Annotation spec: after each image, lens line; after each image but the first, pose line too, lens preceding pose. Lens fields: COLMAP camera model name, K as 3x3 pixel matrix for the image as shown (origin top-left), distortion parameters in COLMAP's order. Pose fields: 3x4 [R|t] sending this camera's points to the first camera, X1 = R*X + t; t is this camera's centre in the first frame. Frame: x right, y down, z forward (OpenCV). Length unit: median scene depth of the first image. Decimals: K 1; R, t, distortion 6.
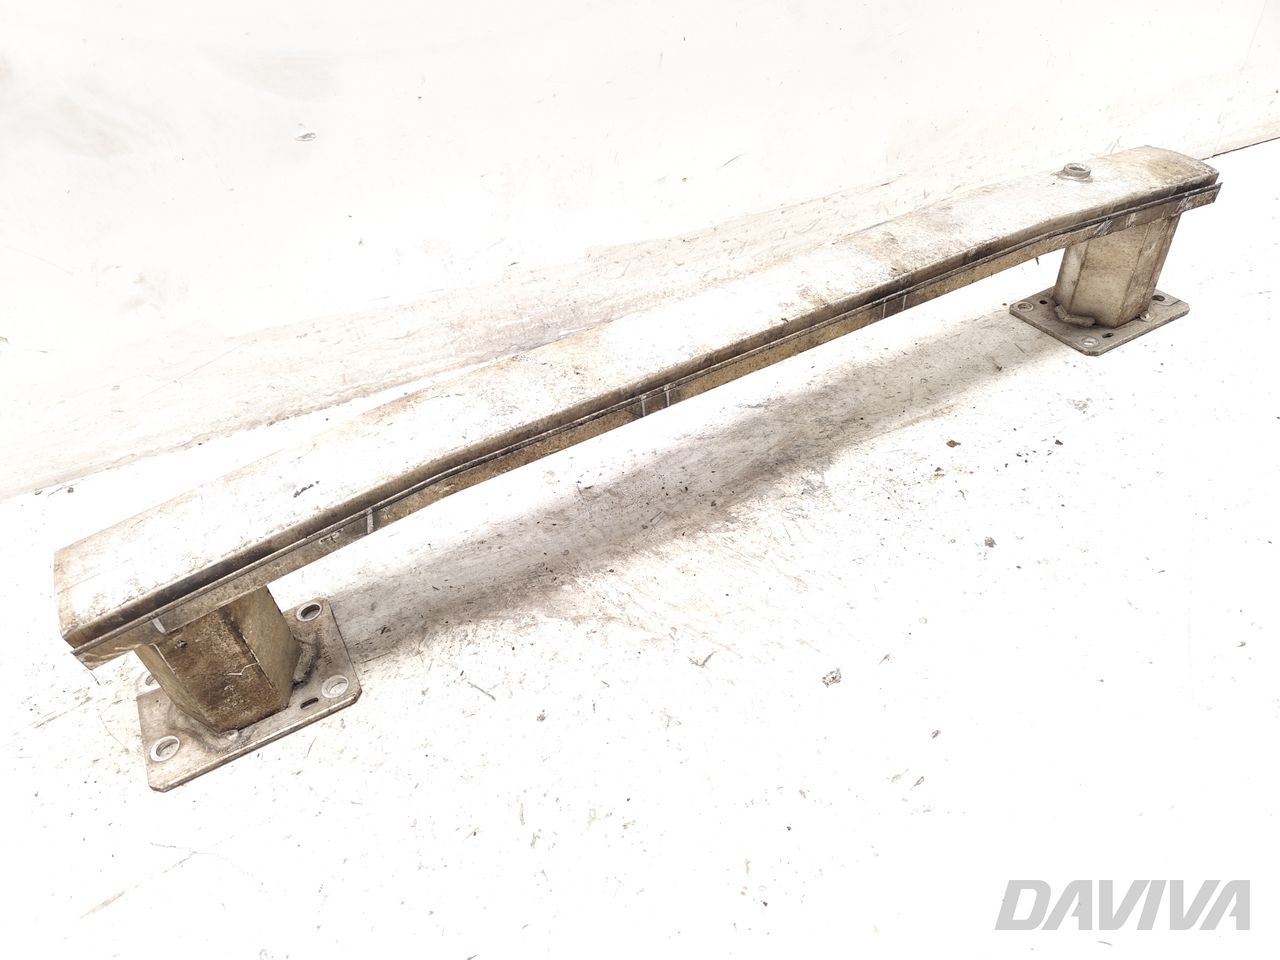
lens RADIAL K [[884.7, 0, 634.2], [0, 884.7, 481.7], [0, 0, 1]] dist [0.040914, -0.053220]
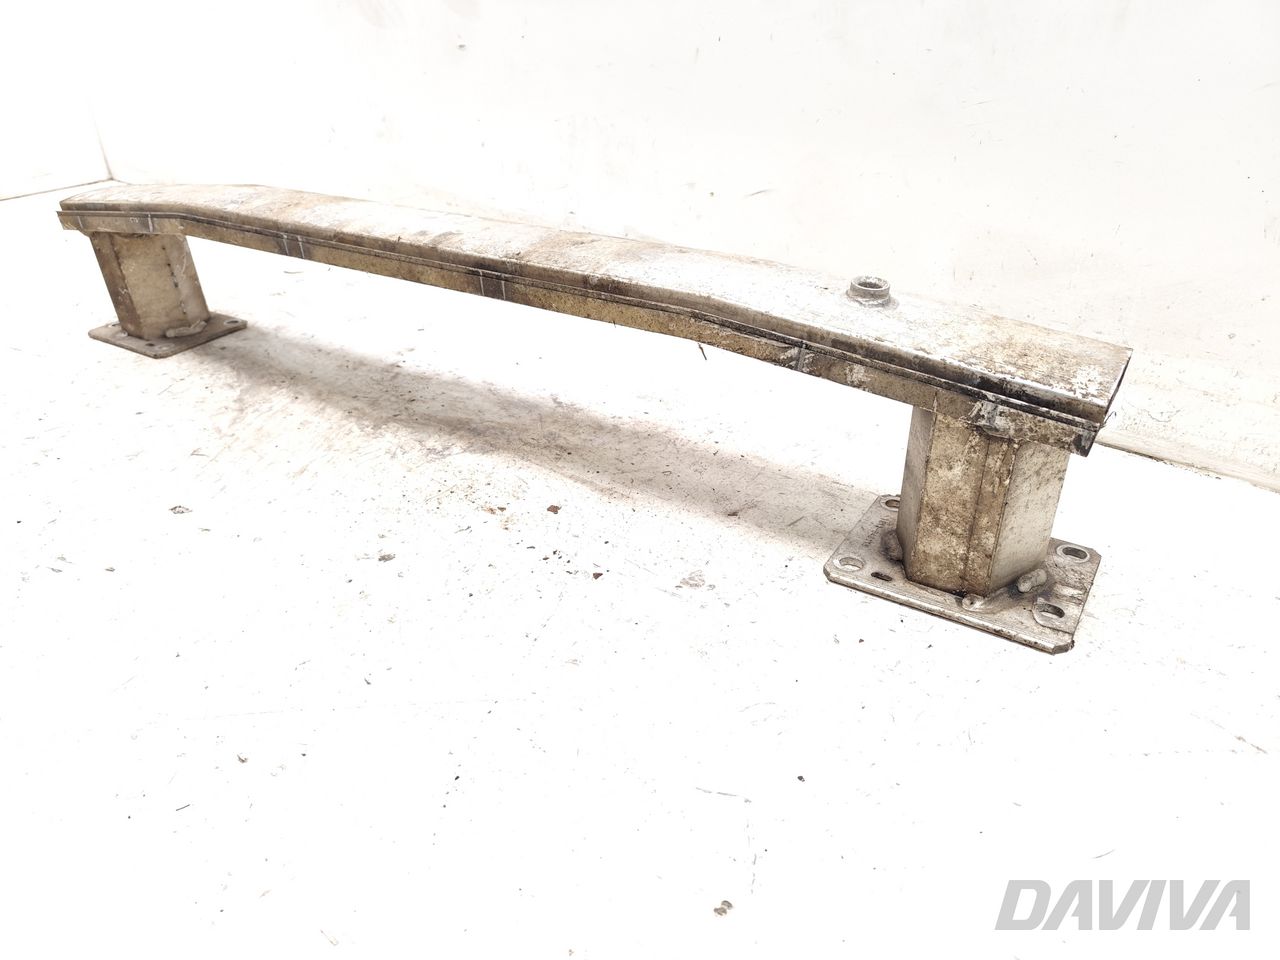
lens RADIAL K [[884.7, 0, 634.9], [0, 884.7, 479.3], [0, 0, 1]] dist [0.040914, -0.053220]
pose [[0.462129, 0.503934, -0.729717, 1.015341], [-0.590875, 0.788568, 0.170375, -0.258020], [0.661289, 0.352436, 0.662182, 0.522511]]
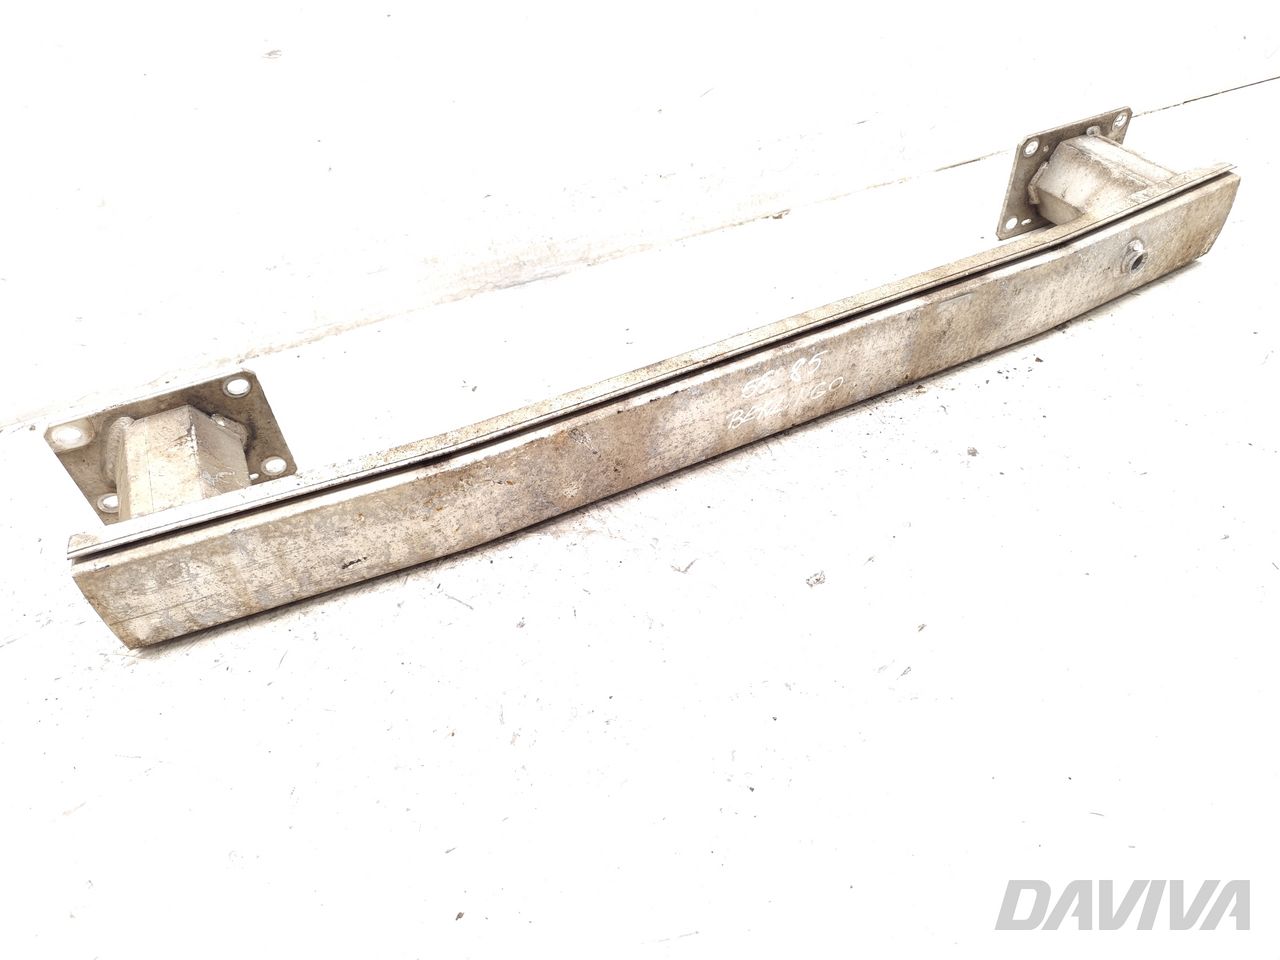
lens RADIAL K [[884.7, 0, 639.2], [0, 884.7, 482.0], [0, 0, 1]] dist [0.040914, -0.053220]
pose [[0.999586, -0.015228, 0.024401, 0.003379], [0.015423, 0.999850, -0.007824, 0.096176], [-0.024278, 0.008197, 0.999672, 0.016791]]
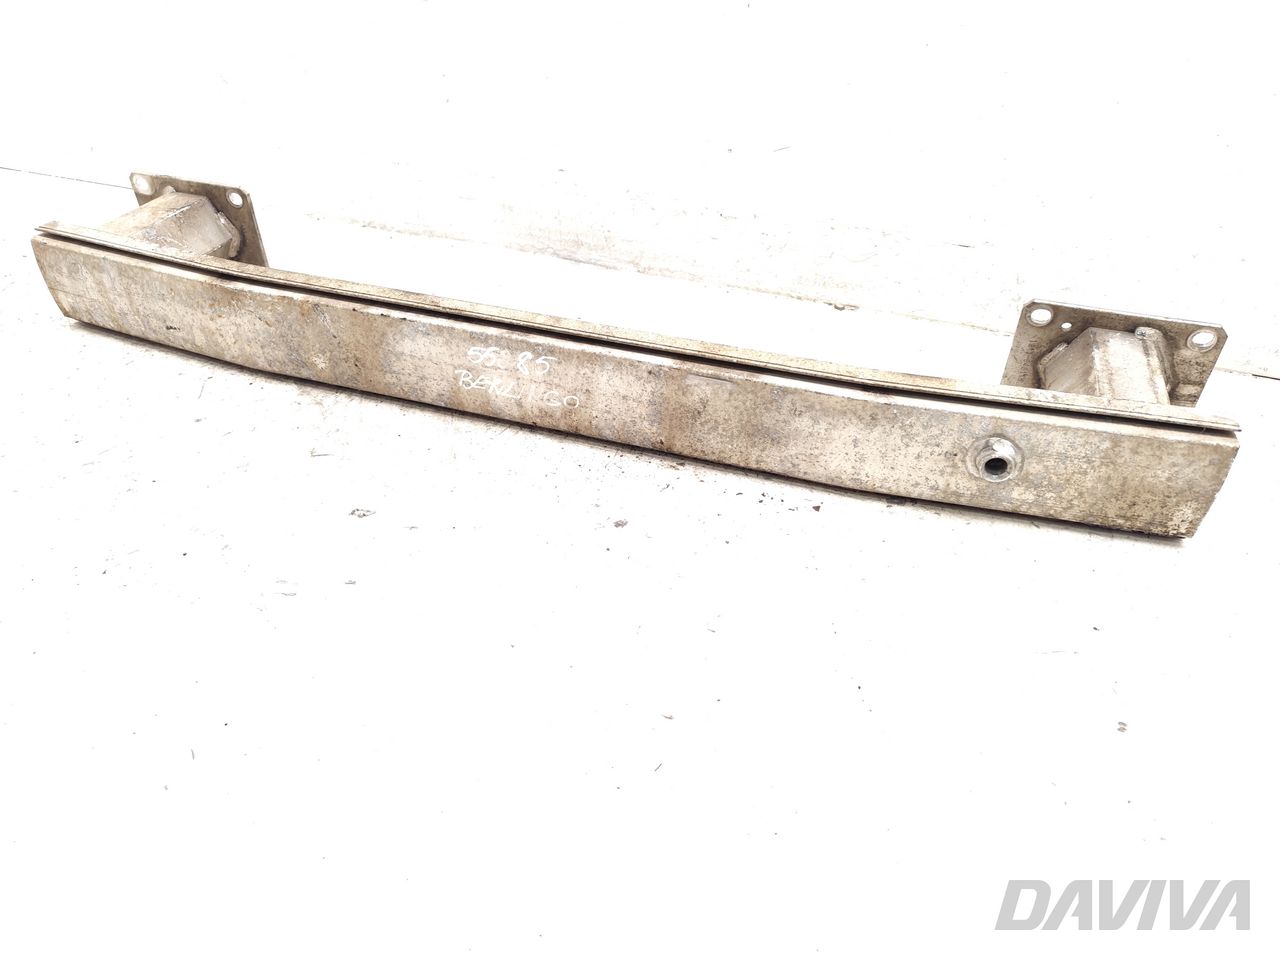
lens RADIAL K [[884.7, 0, 633.1], [0, 884.7, 485.2], [0, 0, 1]] dist [0.040914, -0.053220]
pose [[0.731093, 0.469608, -0.494947, 0.776235], [-0.512485, 0.856868, 0.056001, -0.021241], [0.450403, 0.212711, 0.867117, 0.196708]]
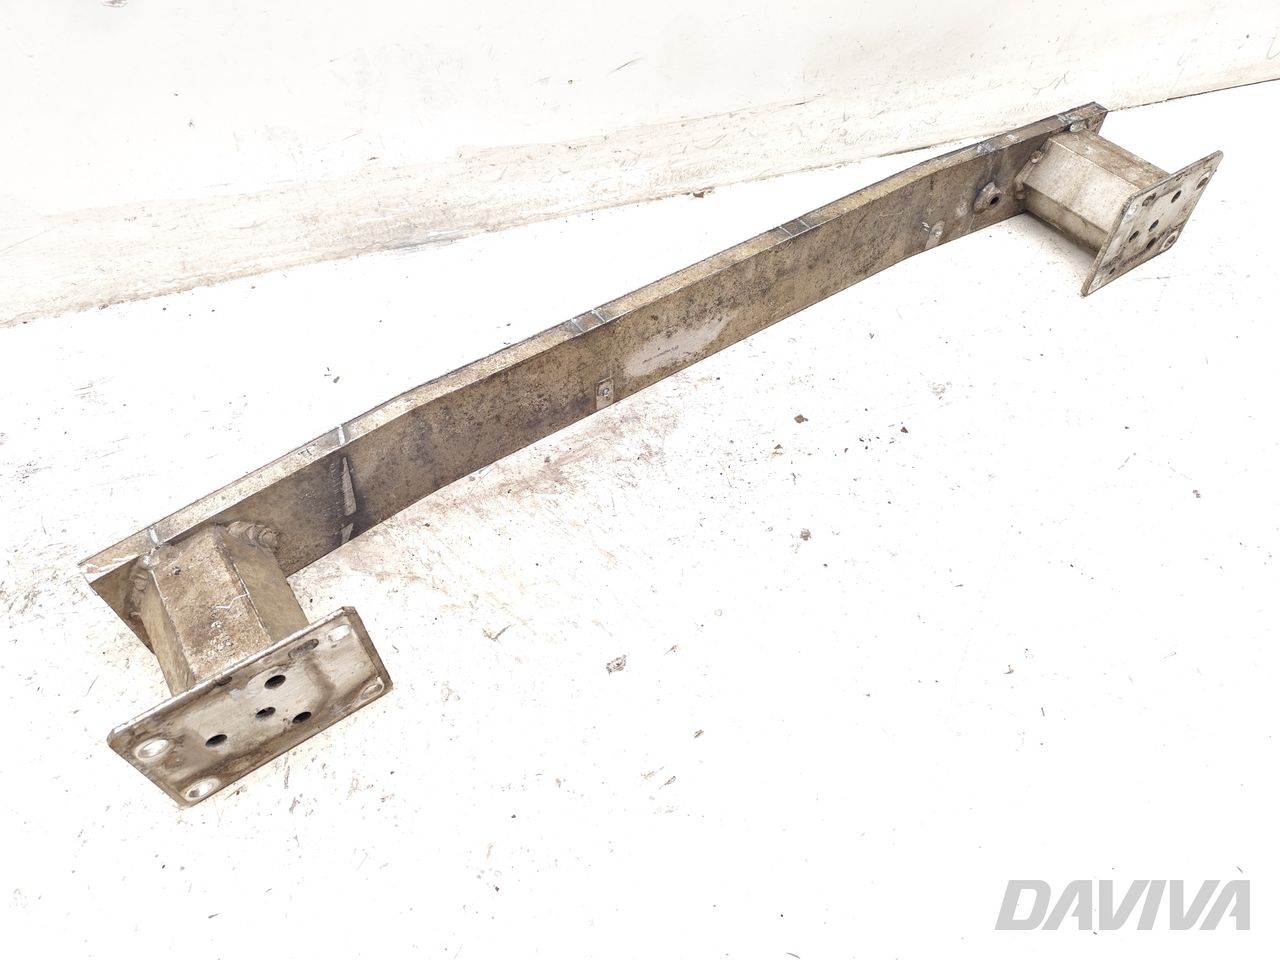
lens RADIAL K [[884.7, 0, 638.7], [0, 884.7, 485.9], [0, 0, 1]] dist [0.040914, -0.053220]
pose [[0.993779, 0.099240, 0.050540, 0.144302], [-0.107456, 0.973677, 0.201013, -0.154689], [-0.029261, -0.205194, 0.978284, 0.033333]]
